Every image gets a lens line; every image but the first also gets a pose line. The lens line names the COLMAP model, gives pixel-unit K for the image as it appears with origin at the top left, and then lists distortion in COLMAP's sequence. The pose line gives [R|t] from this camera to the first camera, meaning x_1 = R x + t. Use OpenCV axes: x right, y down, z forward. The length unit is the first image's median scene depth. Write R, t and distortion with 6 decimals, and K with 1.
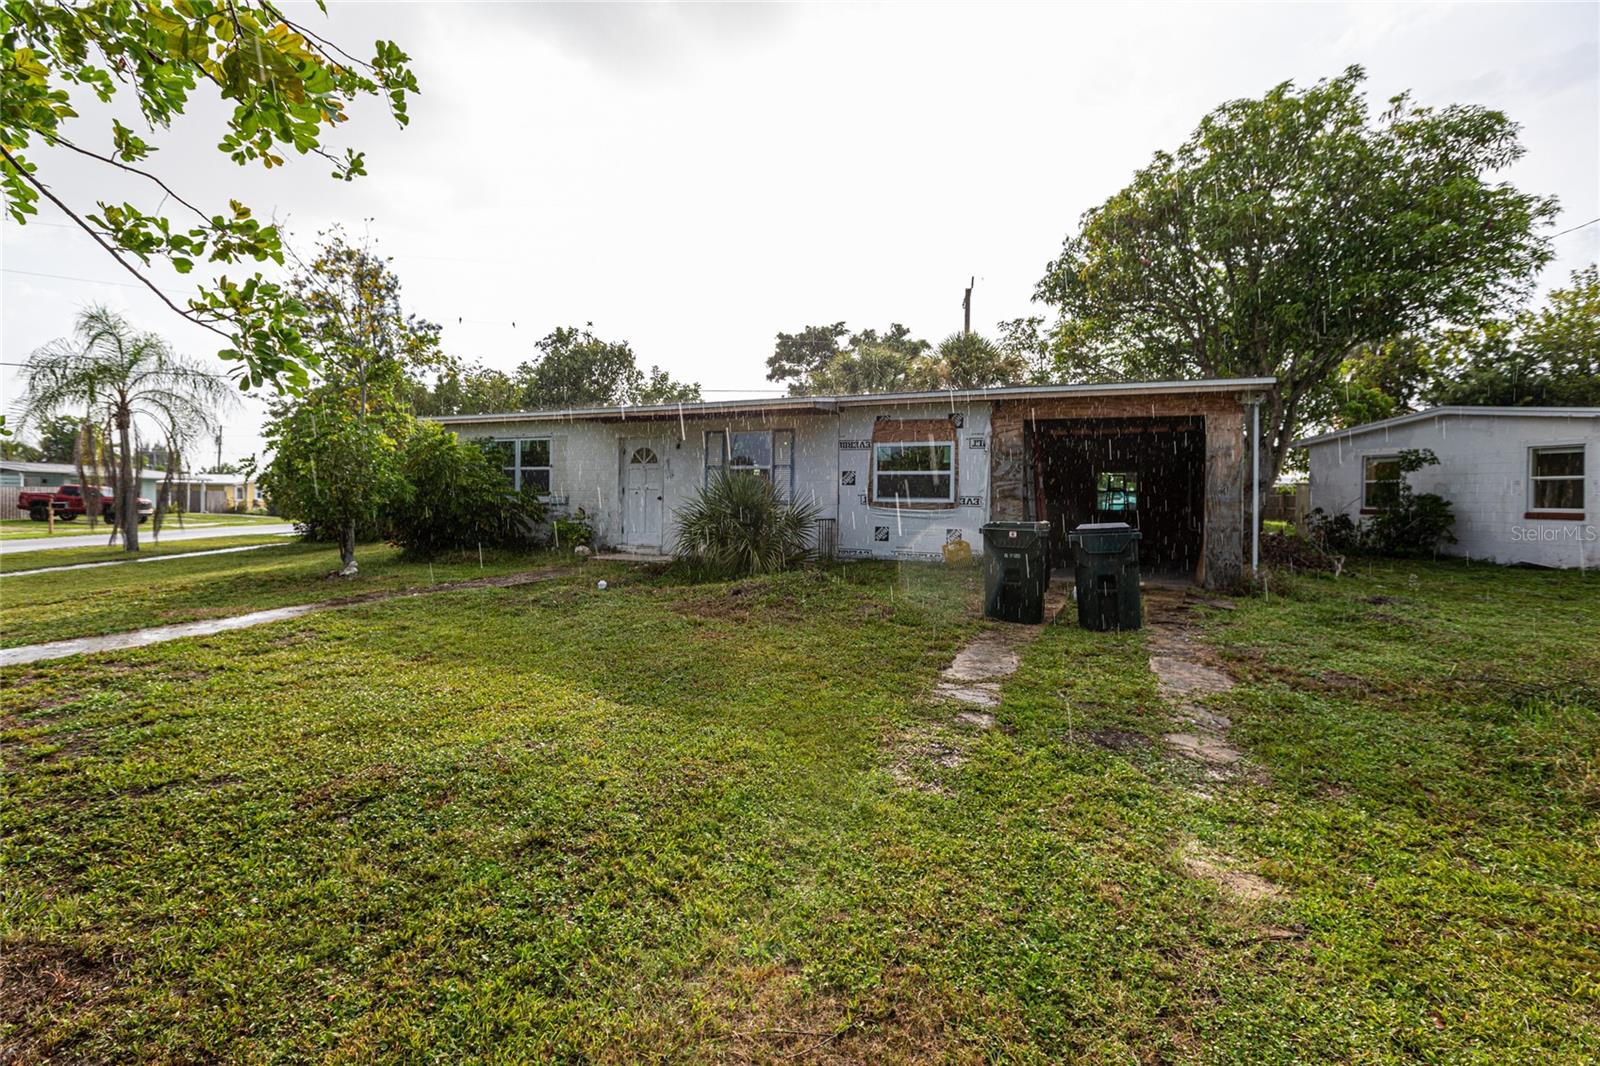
lens RADIAL K [[820.7, 0, 794.5], [0, 820.7, 503.0], [0, 0, 1]] dist [-0.000884, -0.000273]
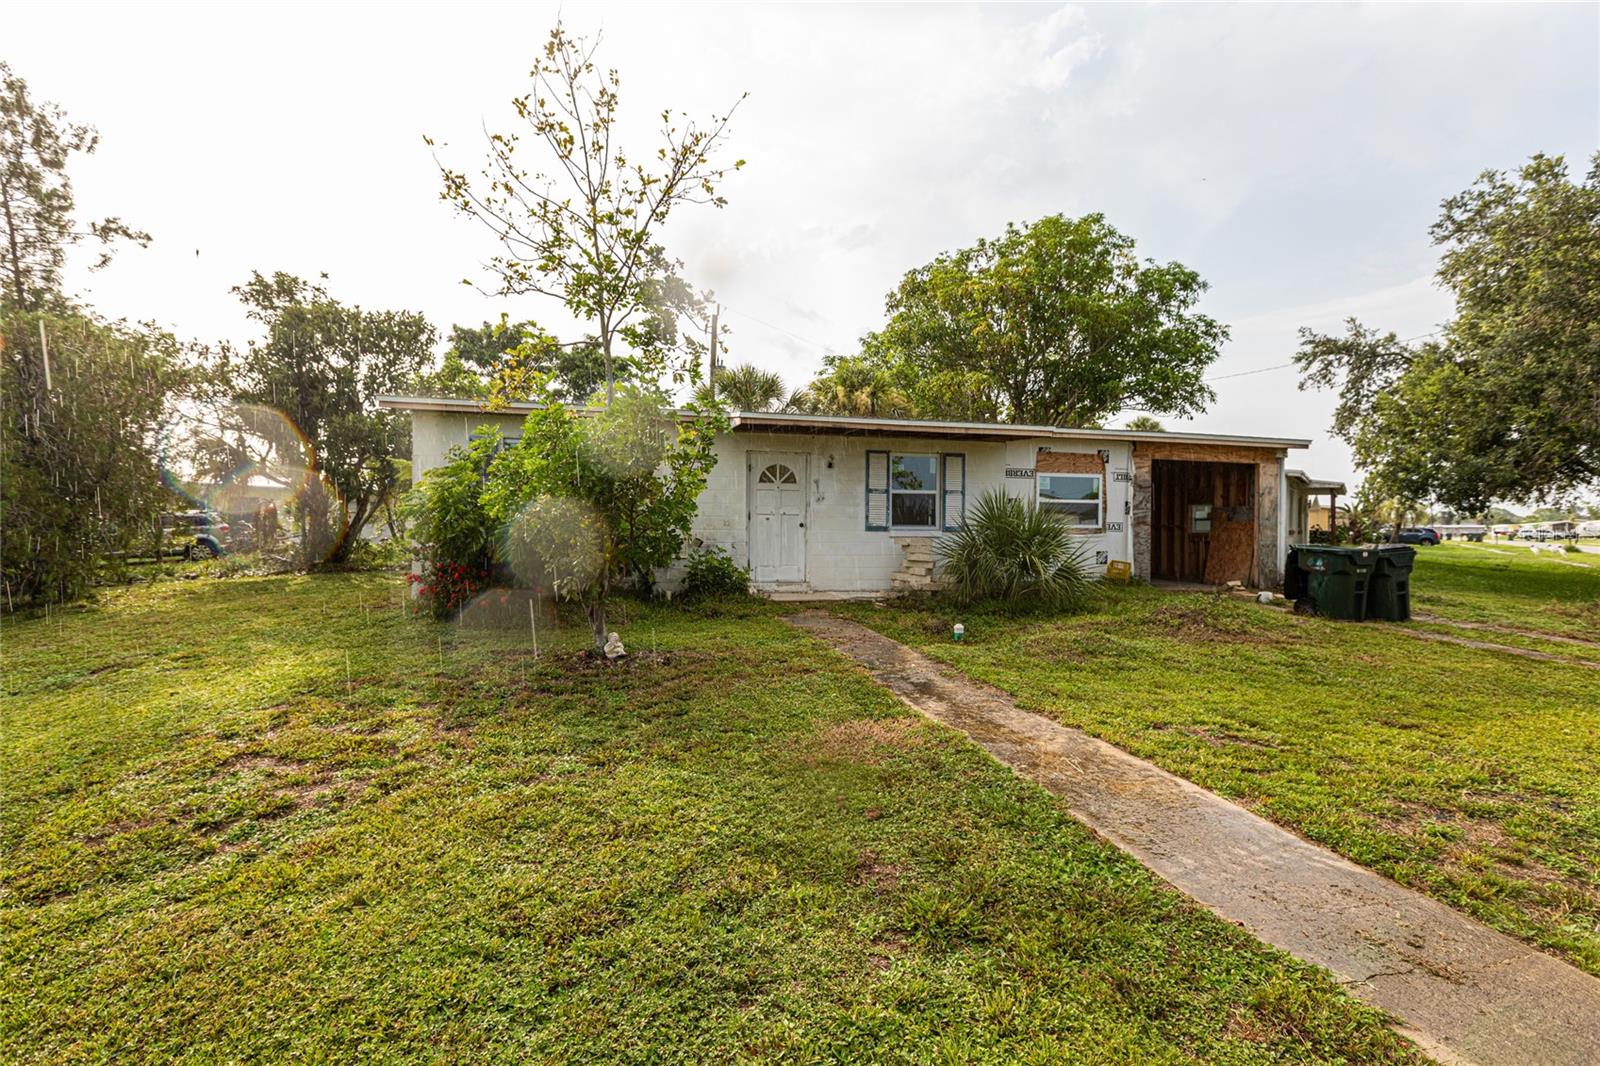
lens RADIAL K [[725.9, 0, 793.5], [0, 725.9, 536.7], [0, 0, 1]] dist [-0.005017, -0.001477]
pose [[0.773168, -0.020662, 0.633864, -0.443357], [-0.001160, 0.999421, 0.033993, -0.012825], [-0.634200, -0.027017, 0.772697, 0.281765]]
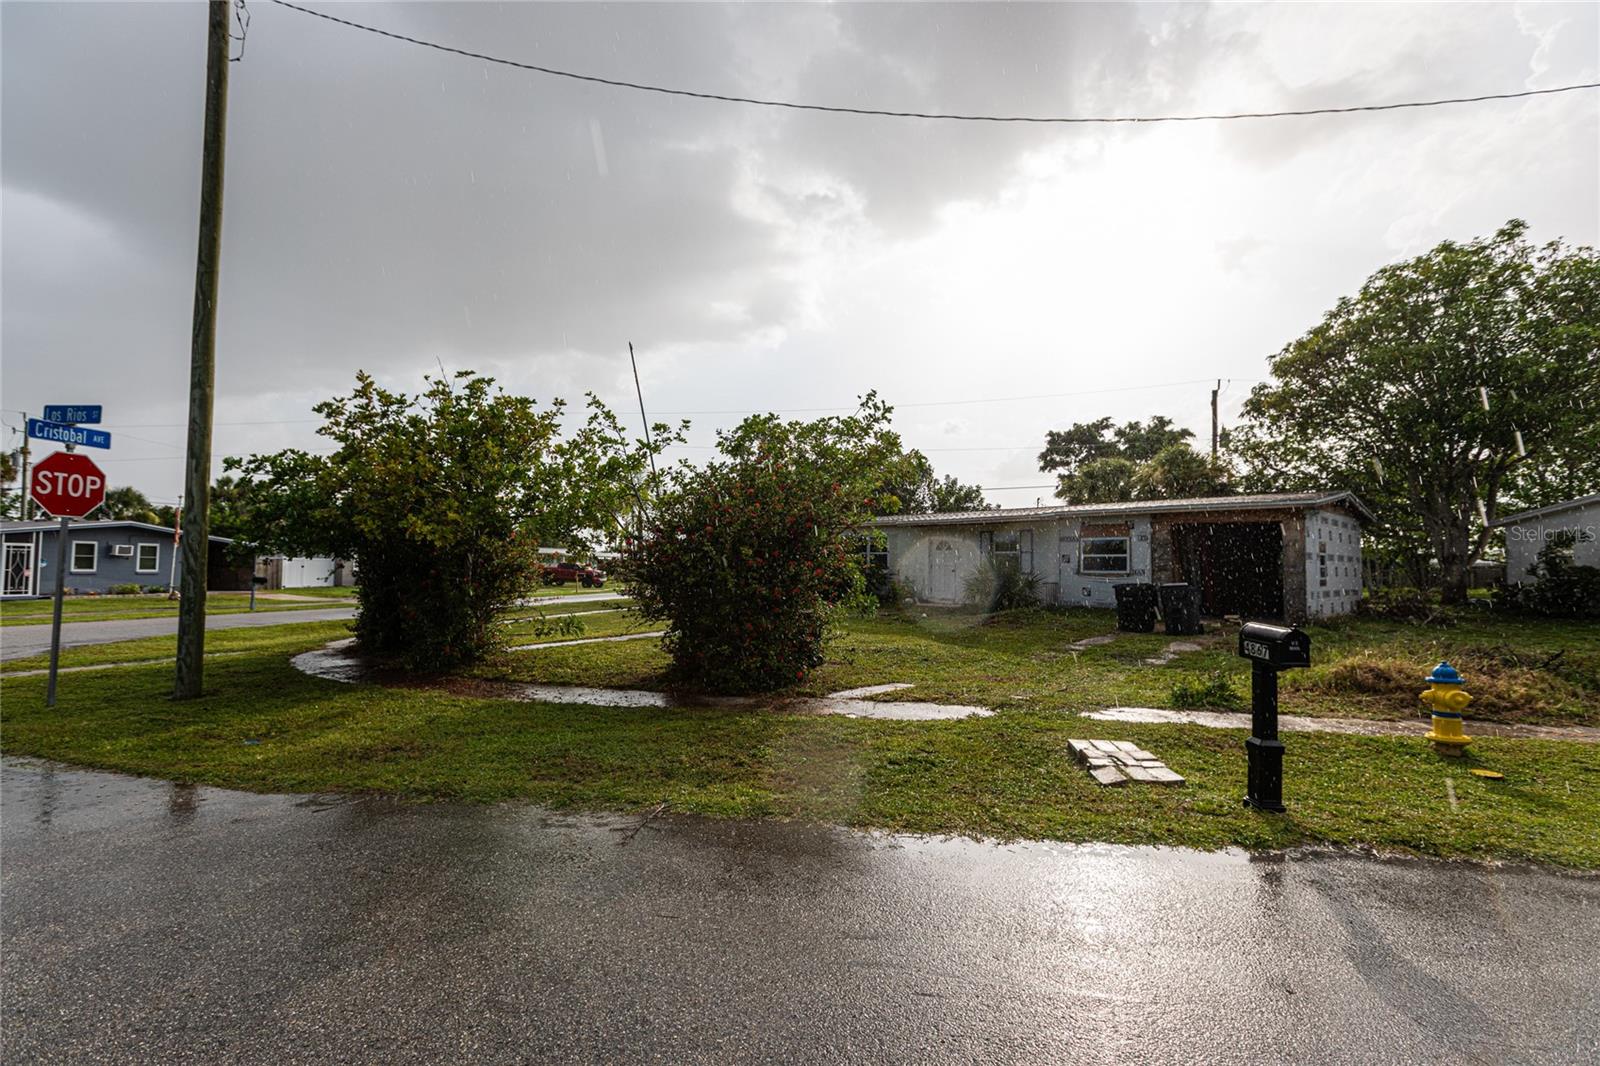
lens RADIAL K [[725.9, 0, 793.5], [0, 725.9, 536.7], [0, 0, 1]] dist [-0.005017, -0.001477]
pose [[0.930549, -0.019282, -0.365659, 0.054574], [0.000558, 0.998686, -0.051243, 0.000309], [0.366167, 0.047480, 0.929337, -0.361154]]
